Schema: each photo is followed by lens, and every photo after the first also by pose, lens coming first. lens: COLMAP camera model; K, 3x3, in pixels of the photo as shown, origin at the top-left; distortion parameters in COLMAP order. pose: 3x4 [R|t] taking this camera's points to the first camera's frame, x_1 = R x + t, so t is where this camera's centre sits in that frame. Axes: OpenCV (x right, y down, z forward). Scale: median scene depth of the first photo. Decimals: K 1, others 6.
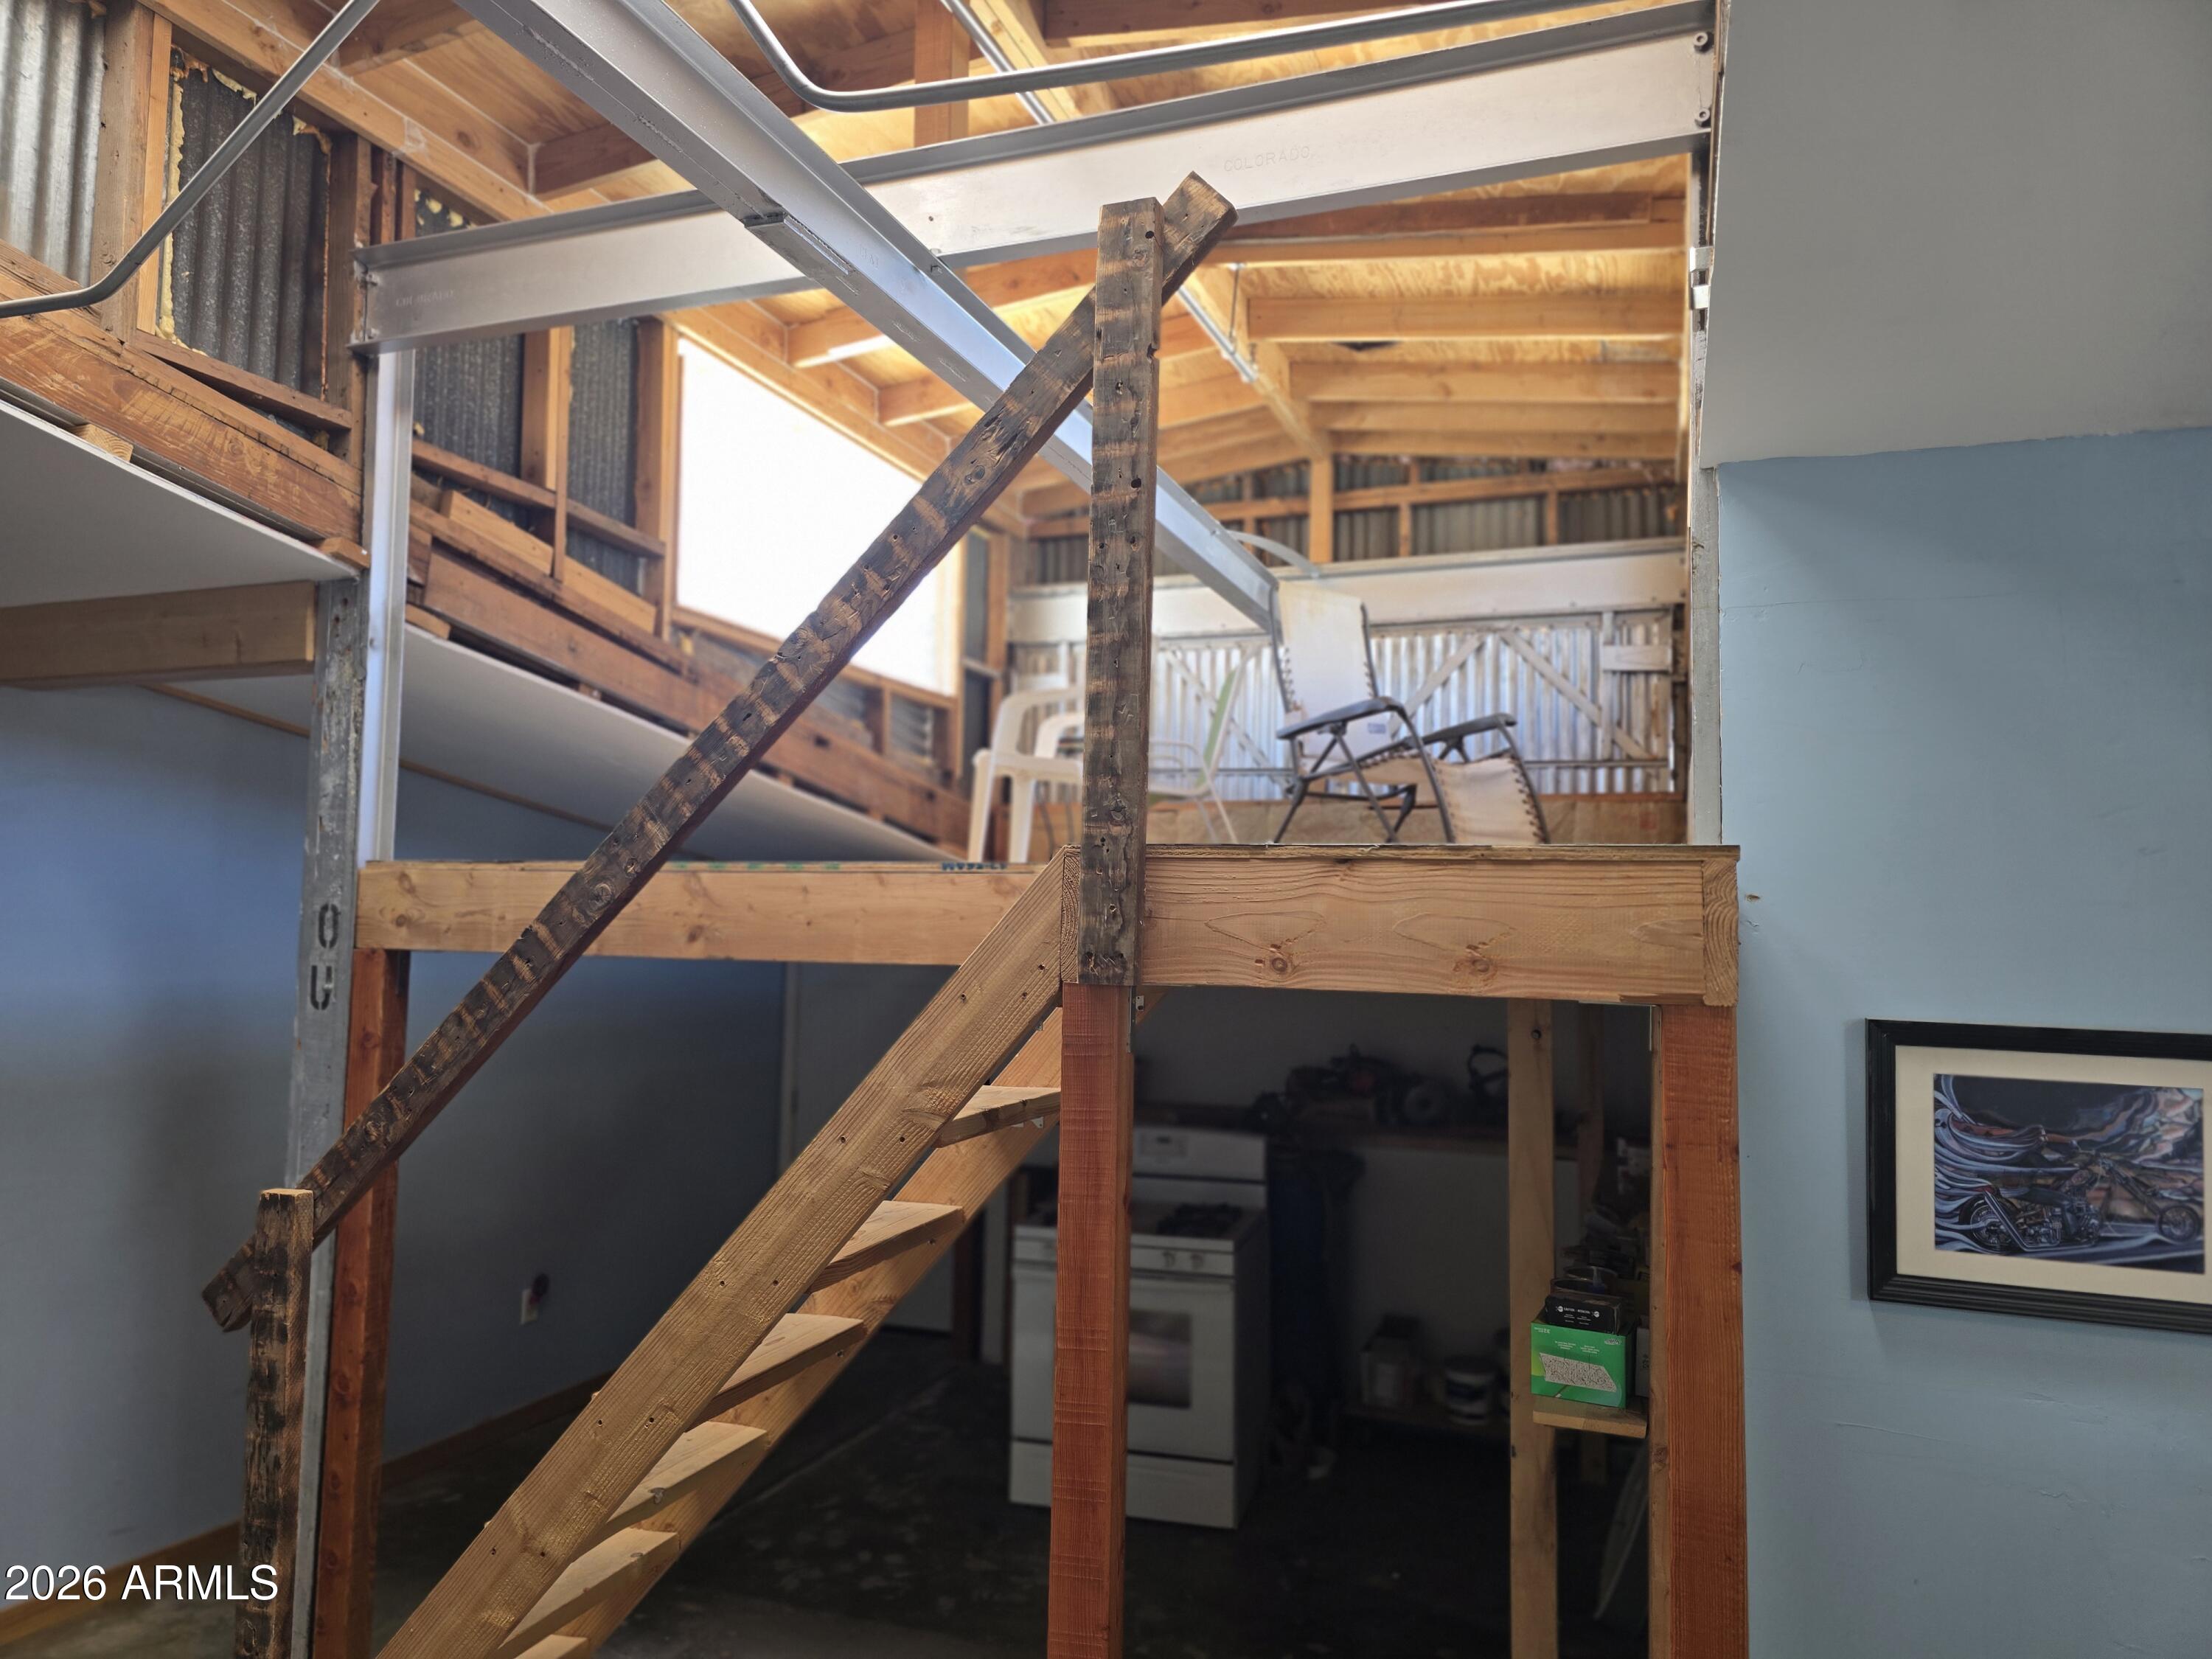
lens RADIAL K [[1479.5, 0, 1123.1], [0, 1479.5, 824.6], [0, 0, 1]] dist [0.077583, -0.081310]
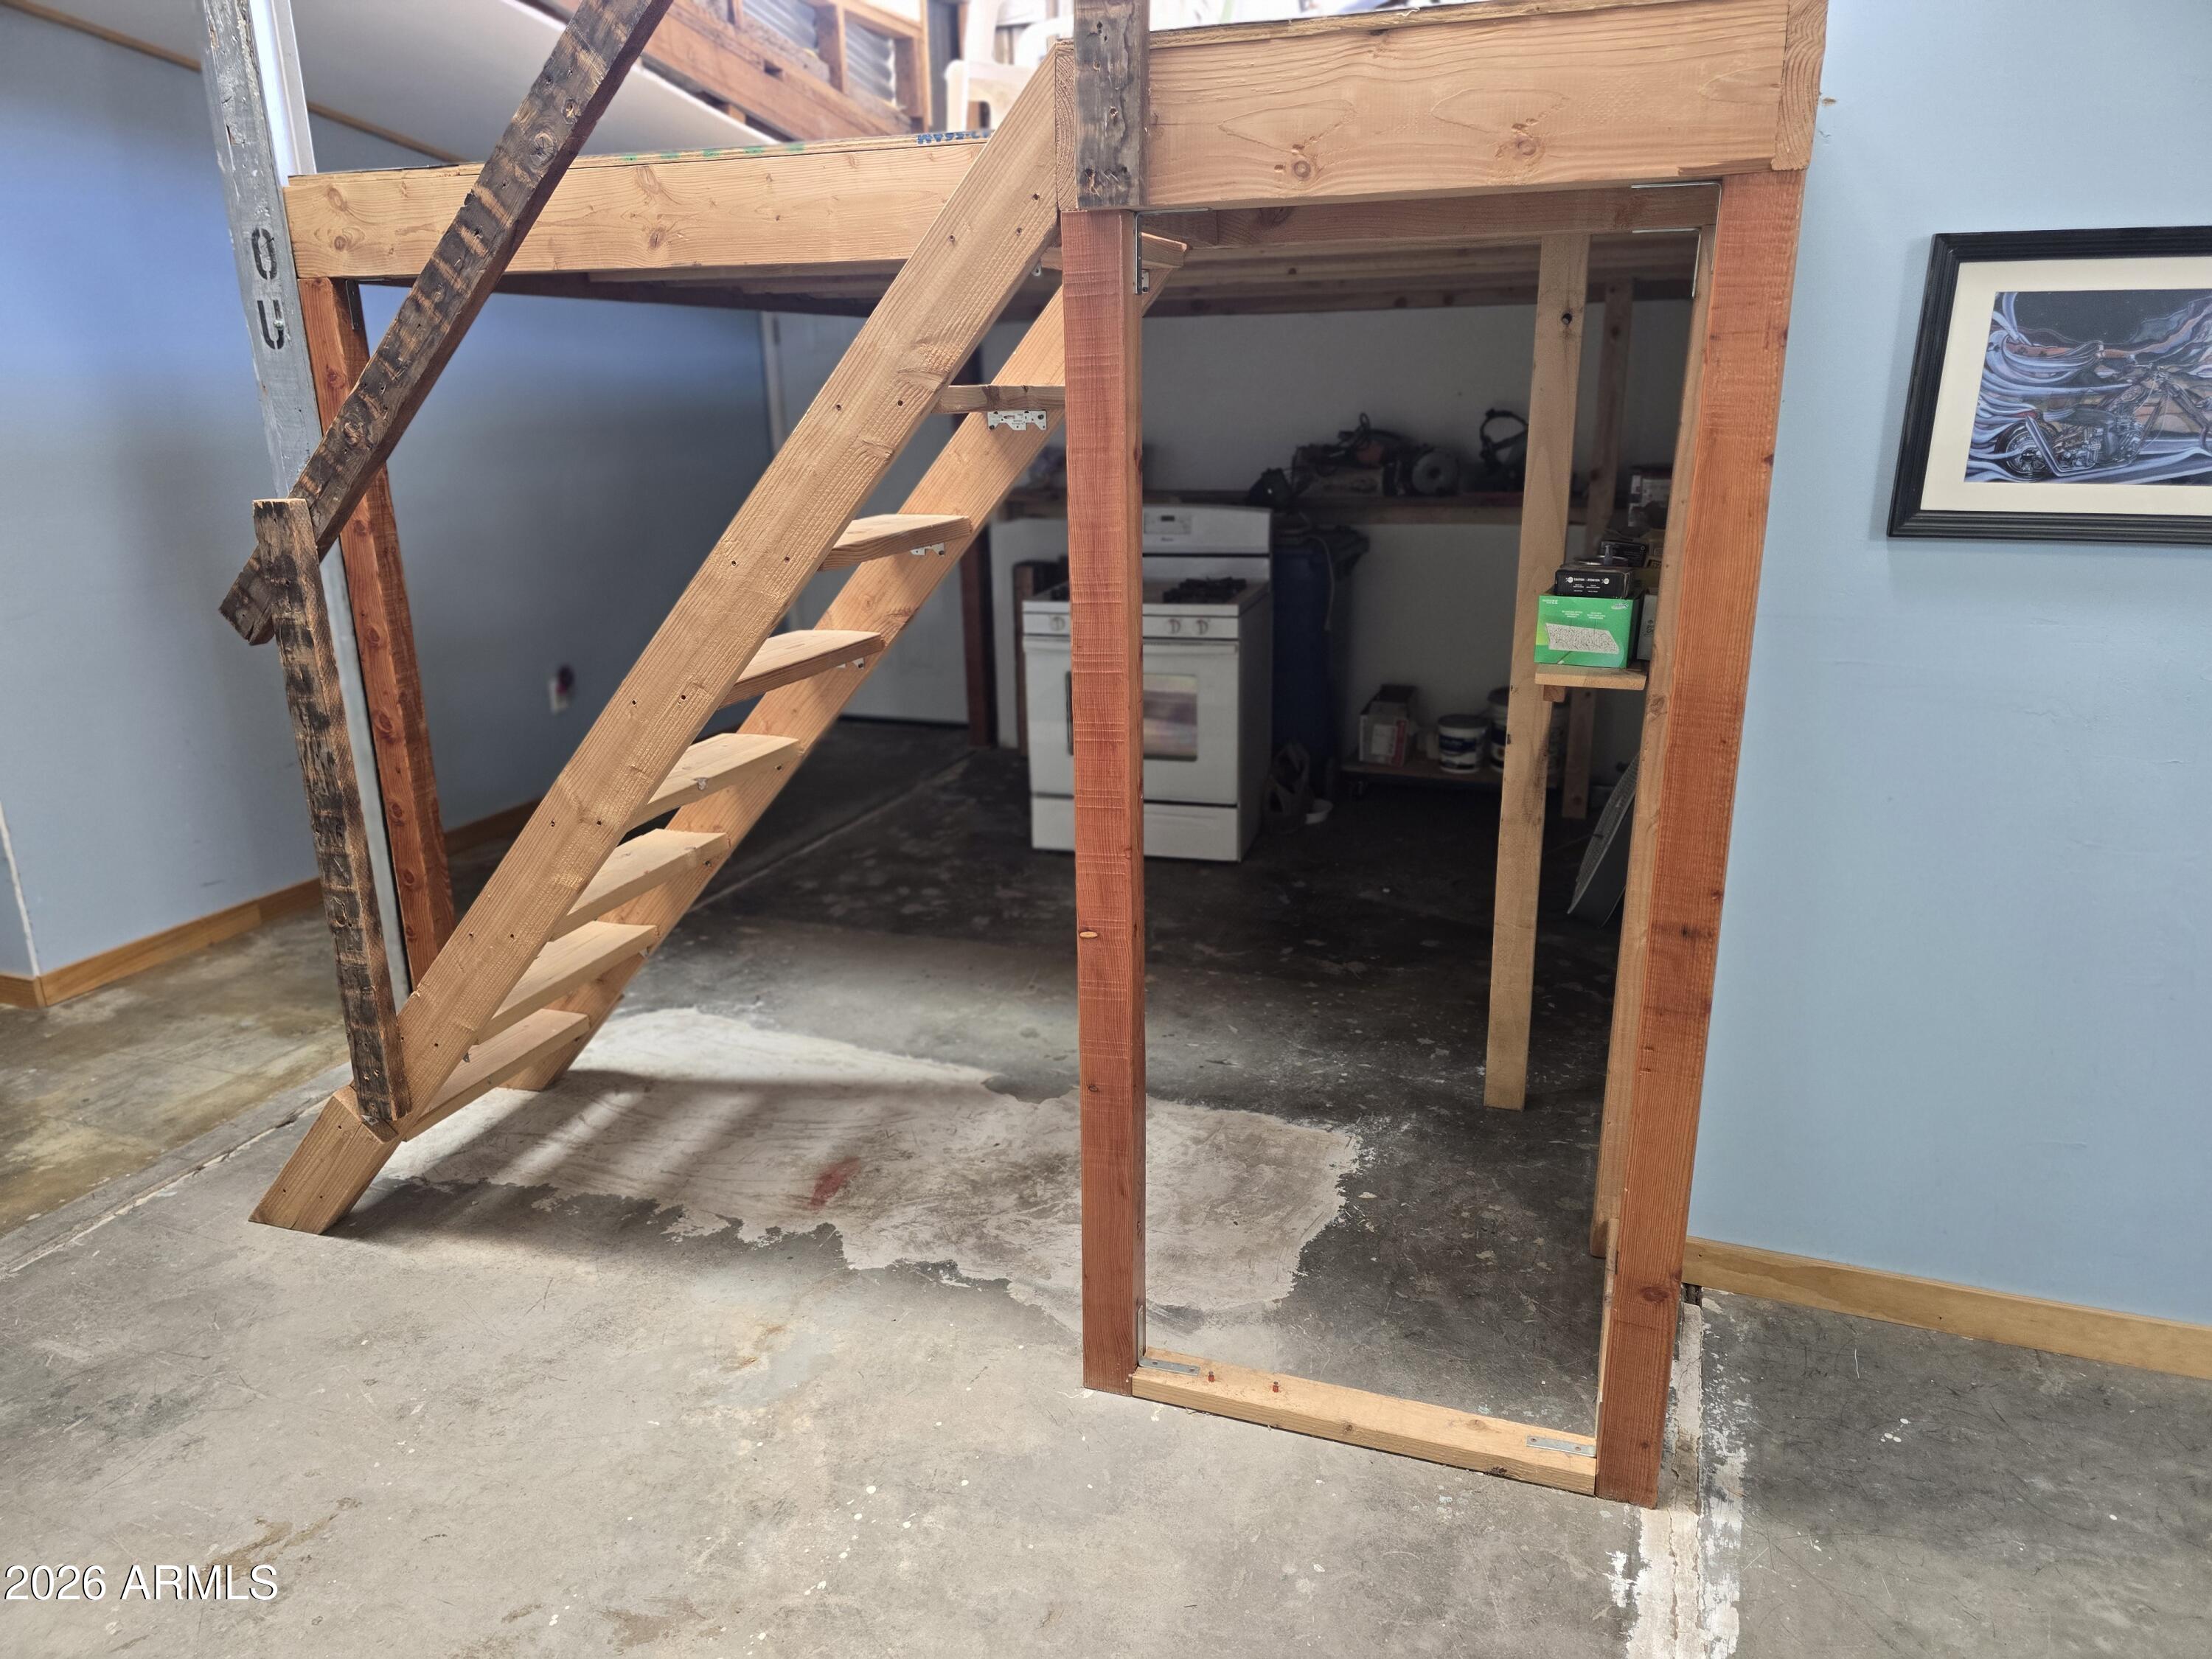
lens RADIAL K [[1478.0, 0, 1117.7], [0, 1478.0, 829.5], [0, 0, 1]] dist [0.073617, -0.073955]
pose [[0.999535, -0.029395, -0.008074, -0.008025], [0.030345, 0.934293, 0.355213, 0.113102], [-0.002898, -0.355293, 0.934751, 0.007153]]
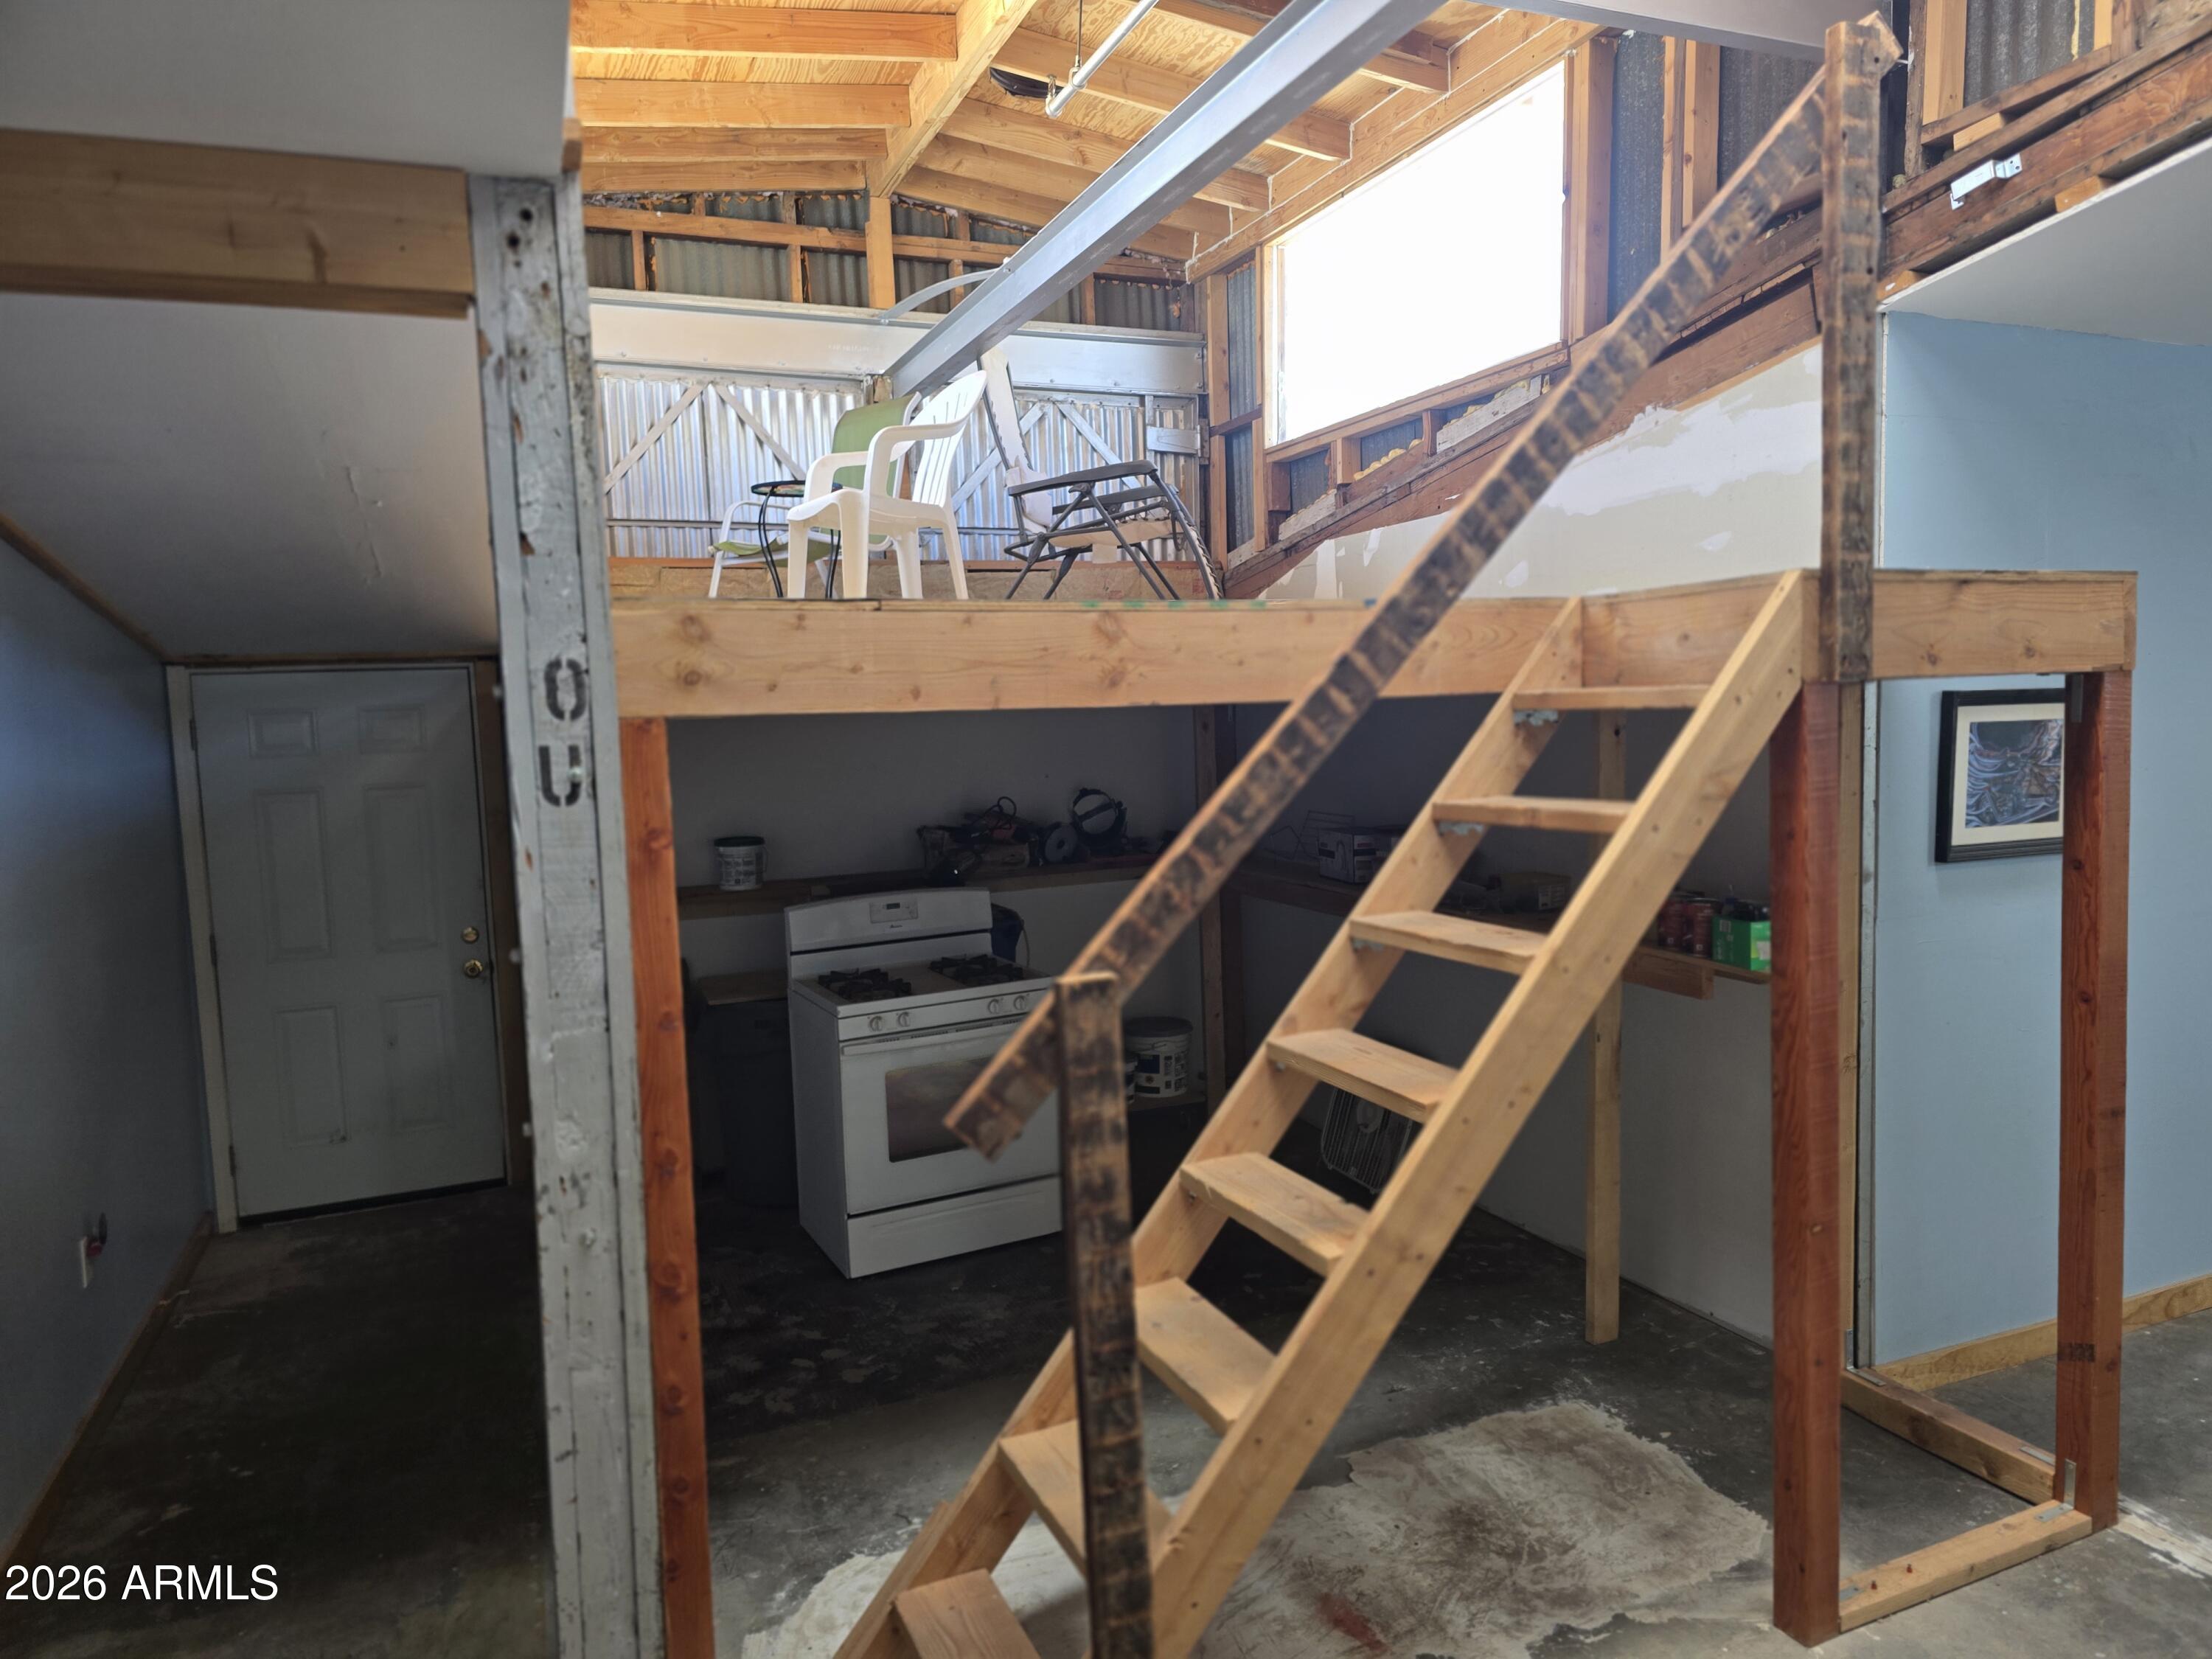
lens RADIAL K [[1497.4, 0, 1106.0], [0, 1497.4, 829.5], [0, 0, 1]] dist [0.082243, -0.087377]
pose [[0.723807, -0.098313, 0.682962, -1.116423], [-0.001222, 0.989613, 0.143751, 0.038984], [-0.690001, -0.104883, 0.716169, 0.395006]]
